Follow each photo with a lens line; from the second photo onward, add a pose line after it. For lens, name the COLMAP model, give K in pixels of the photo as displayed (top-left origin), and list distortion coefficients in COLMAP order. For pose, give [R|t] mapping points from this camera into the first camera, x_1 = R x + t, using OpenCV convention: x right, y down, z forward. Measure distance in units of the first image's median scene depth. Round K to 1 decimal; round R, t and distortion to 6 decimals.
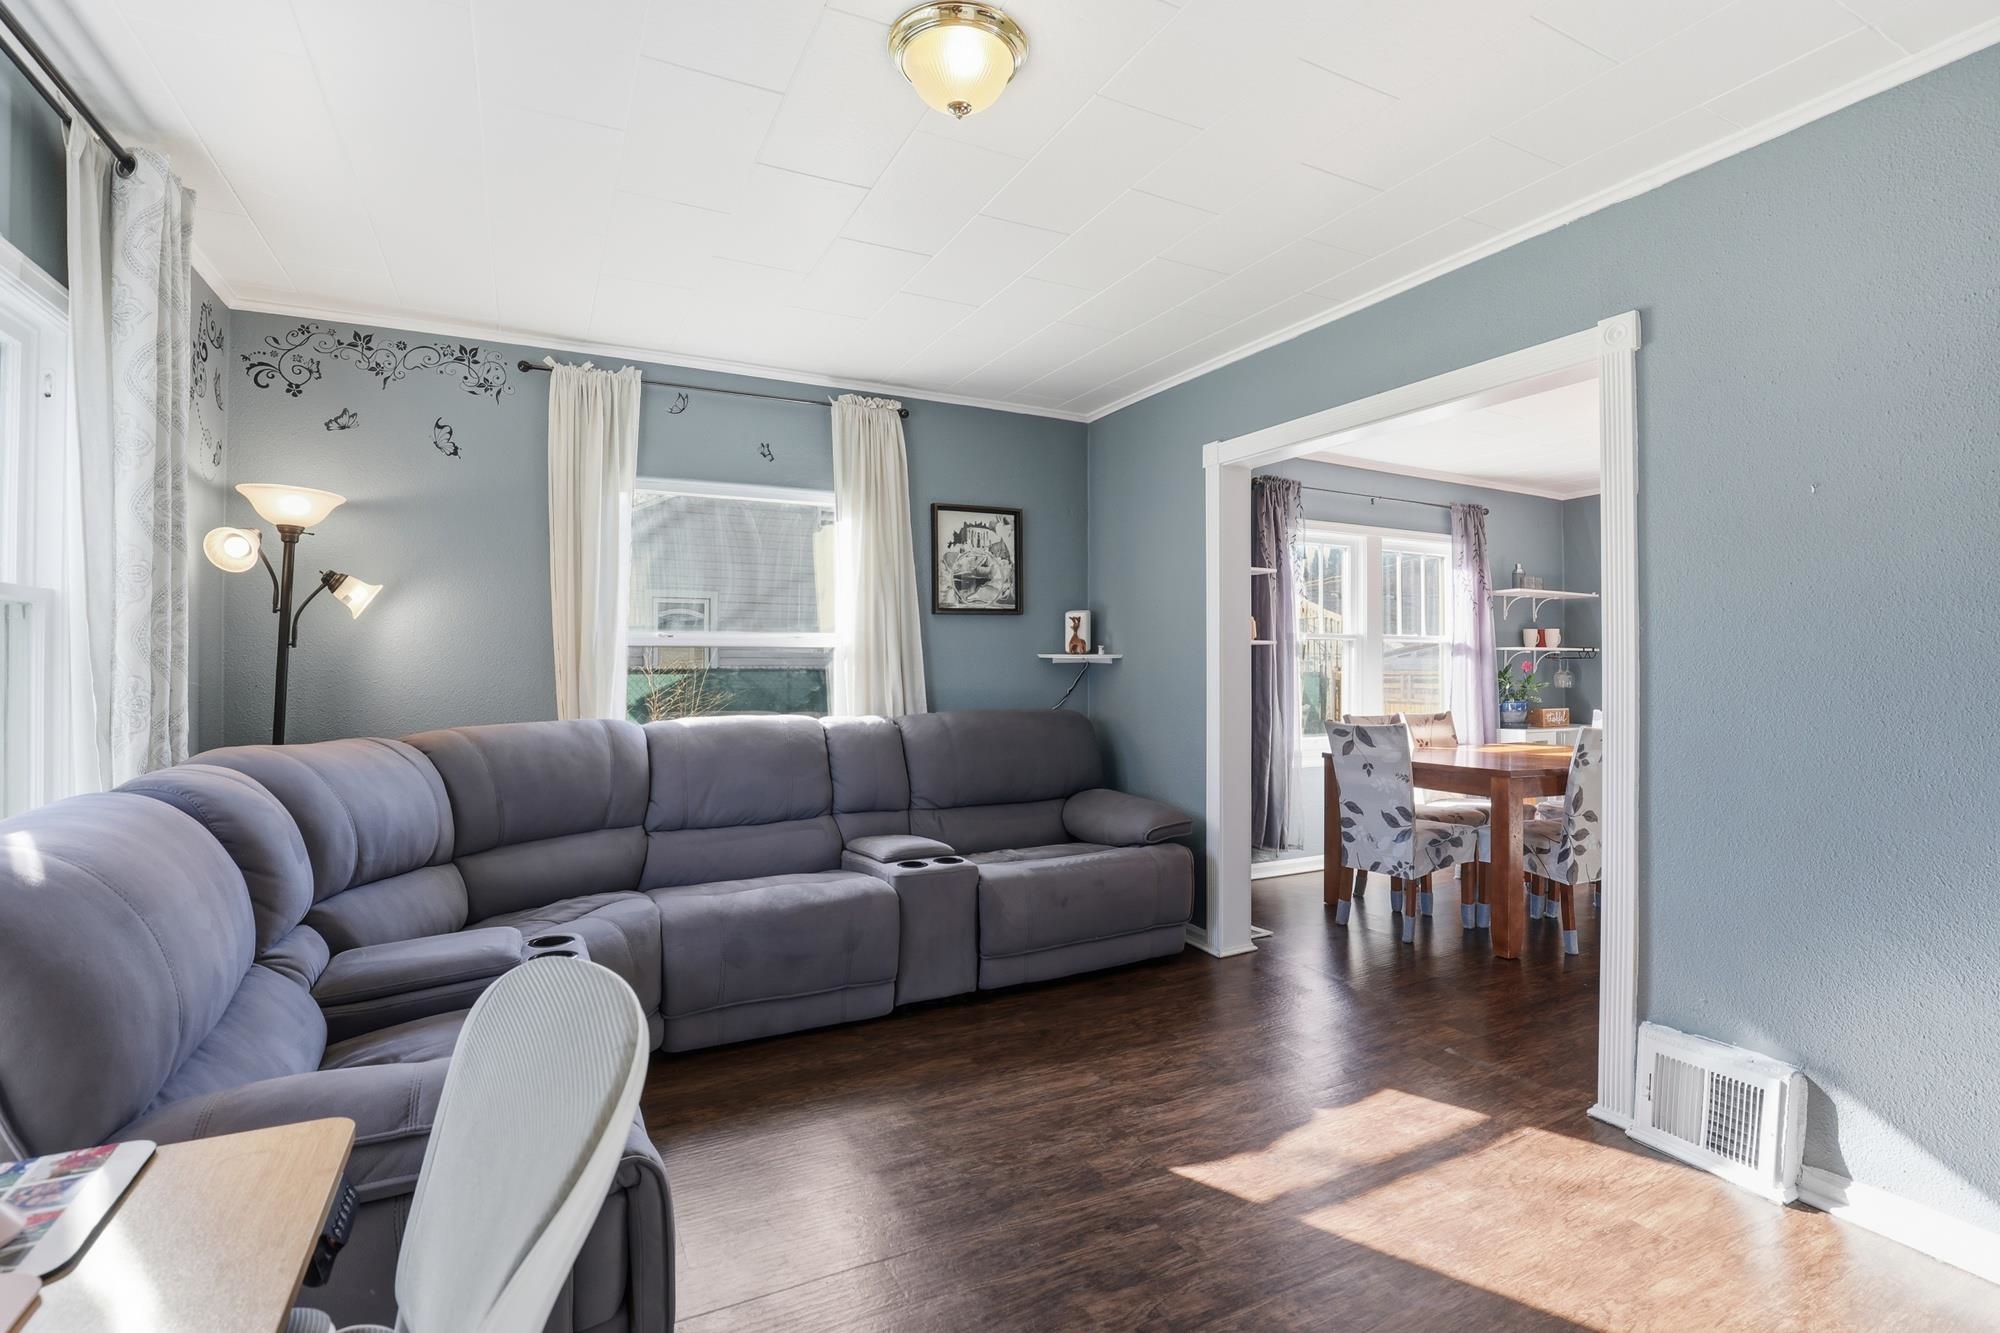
lens RADIAL K [[929.2, 0, 1001.4], [0, 929.2, 665.5], [0, 0, 1]] dist [-0.026157, 0.003312]
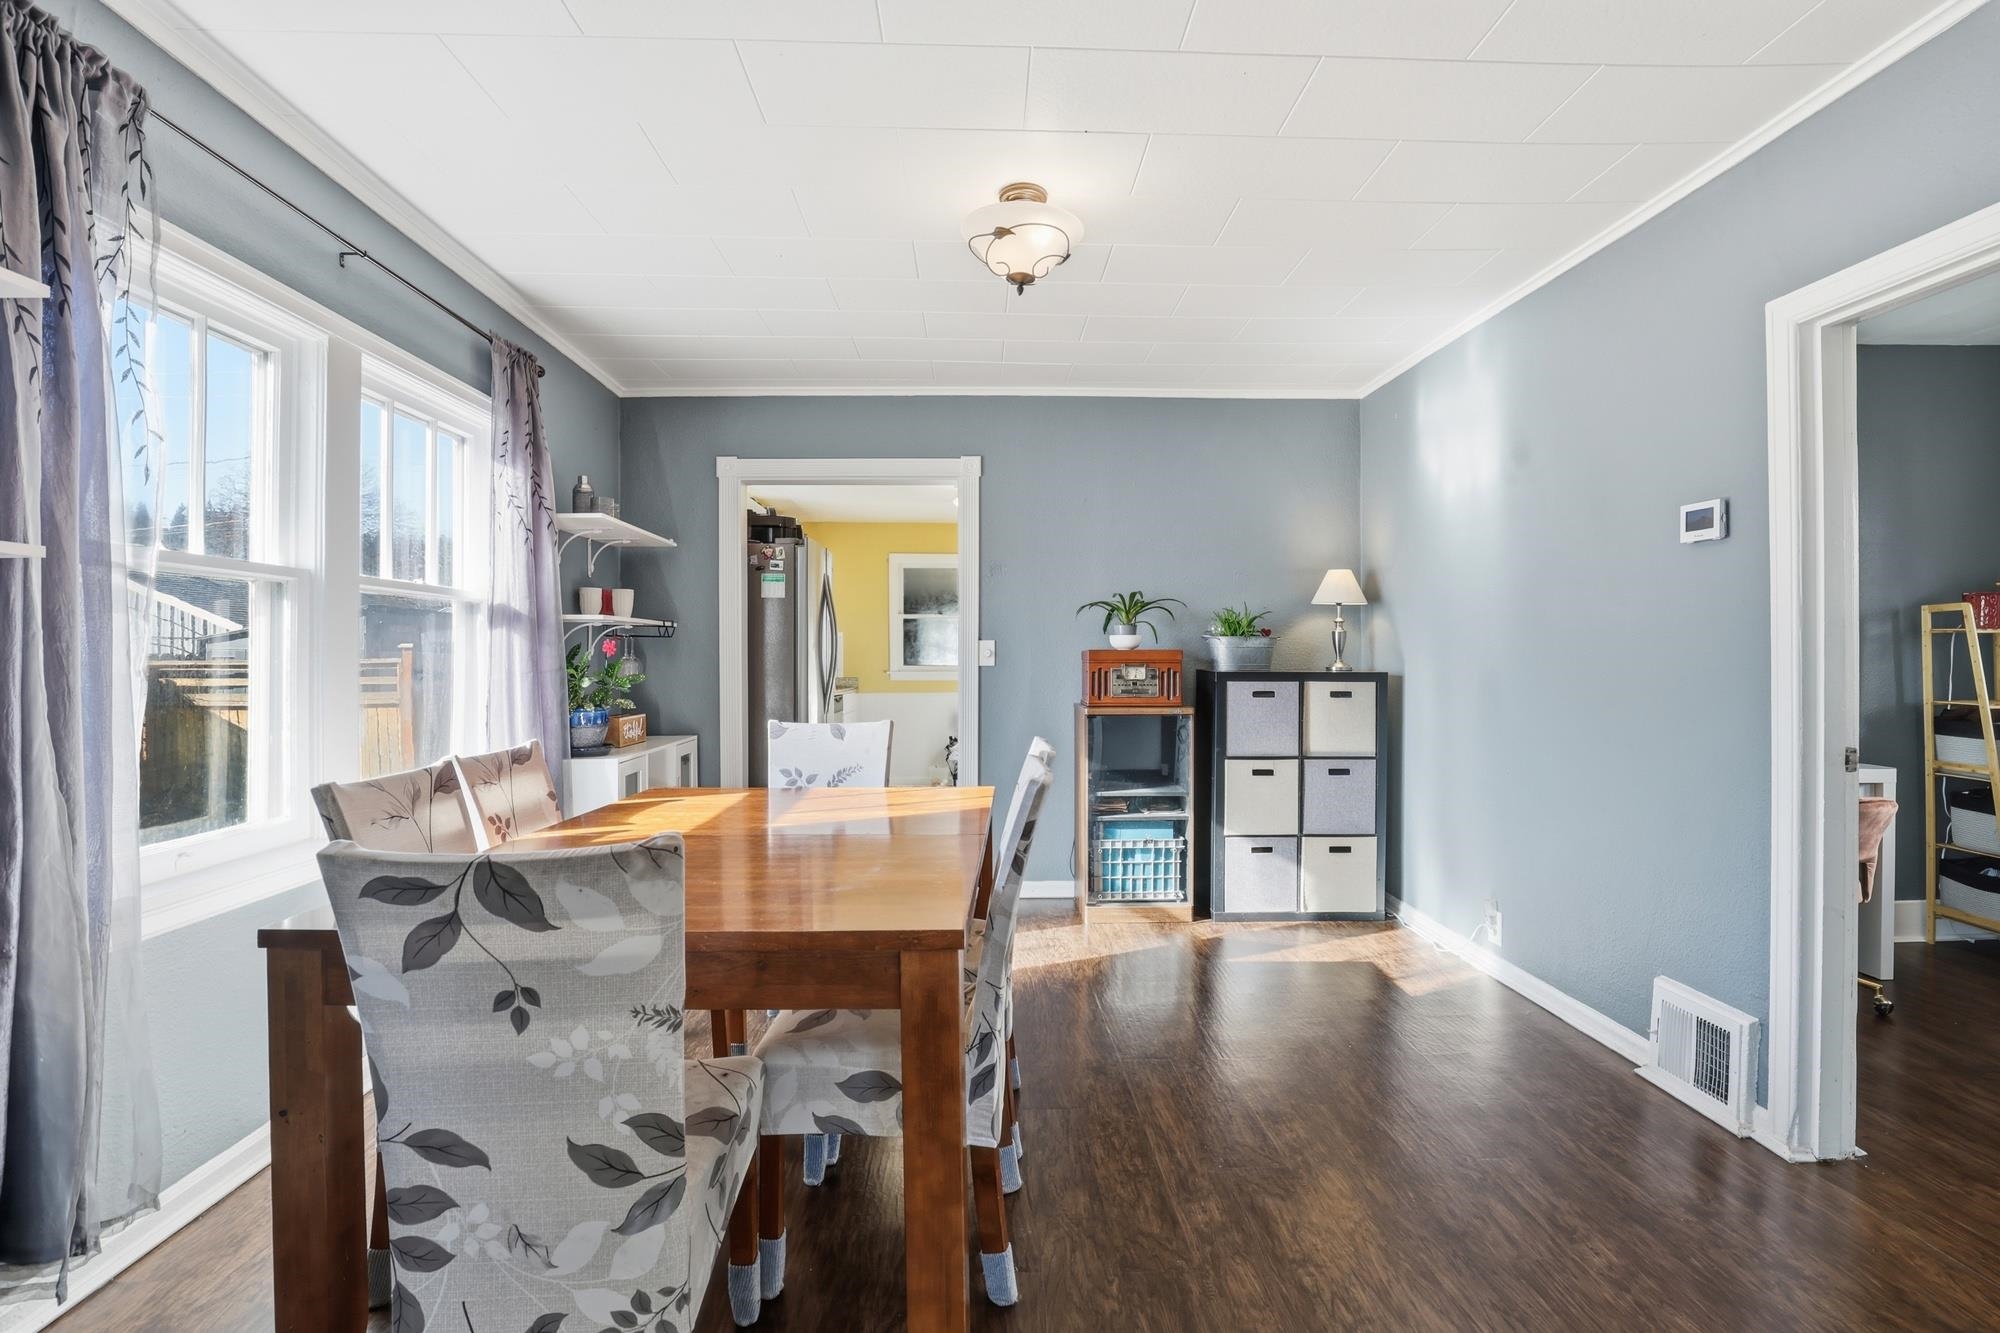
lens RADIAL K [[929.2, 0, 995.0], [0, 929.2, 652.3], [0, 0, 1]] dist [-0.026157, 0.003312]
pose [[0.438978, -0.000691, 0.898498, 0.050935], [0.003380, 0.999994, -0.000882, 0.001793], [-0.898491, 0.003425, 0.438978, 0.179396]]
